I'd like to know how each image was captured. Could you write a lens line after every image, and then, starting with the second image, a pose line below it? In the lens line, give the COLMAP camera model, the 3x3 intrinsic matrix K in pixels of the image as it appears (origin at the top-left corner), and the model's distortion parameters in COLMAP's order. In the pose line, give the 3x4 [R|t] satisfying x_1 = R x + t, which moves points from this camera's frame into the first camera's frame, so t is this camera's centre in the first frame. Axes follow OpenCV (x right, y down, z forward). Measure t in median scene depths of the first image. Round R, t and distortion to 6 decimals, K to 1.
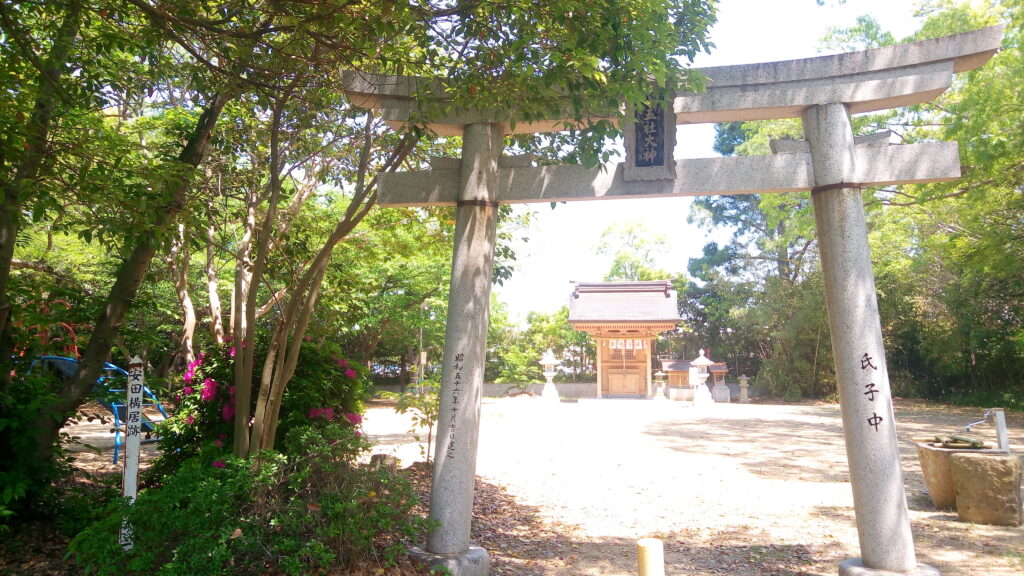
lens RADIAL K [[725.1, 0, 510.5], [0, 725.1, 288.6], [0, 0, 1]] dist [0.011938, 0.001177]
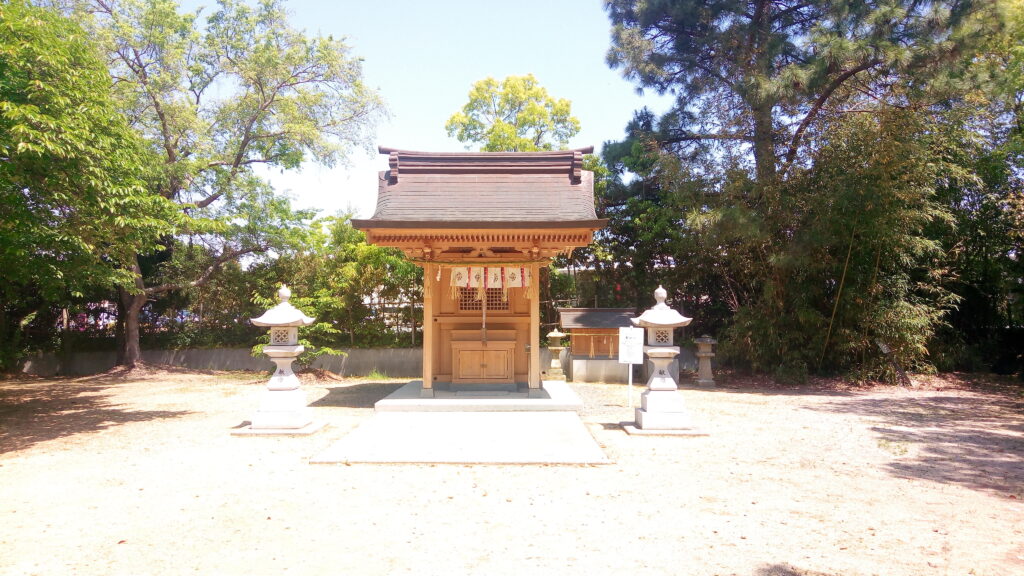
lens RADIAL K [[725.1, 0, 512.3], [0, 725.1, 288.6], [0, 0, 1]] dist [0.011938, 0.001177]
pose [[0.989221, 0.001237, 0.146423, 0.096746], [-0.012697, 0.996922, 0.077361, 0.043326], [-0.145877, -0.078386, 0.986192, 0.487317]]
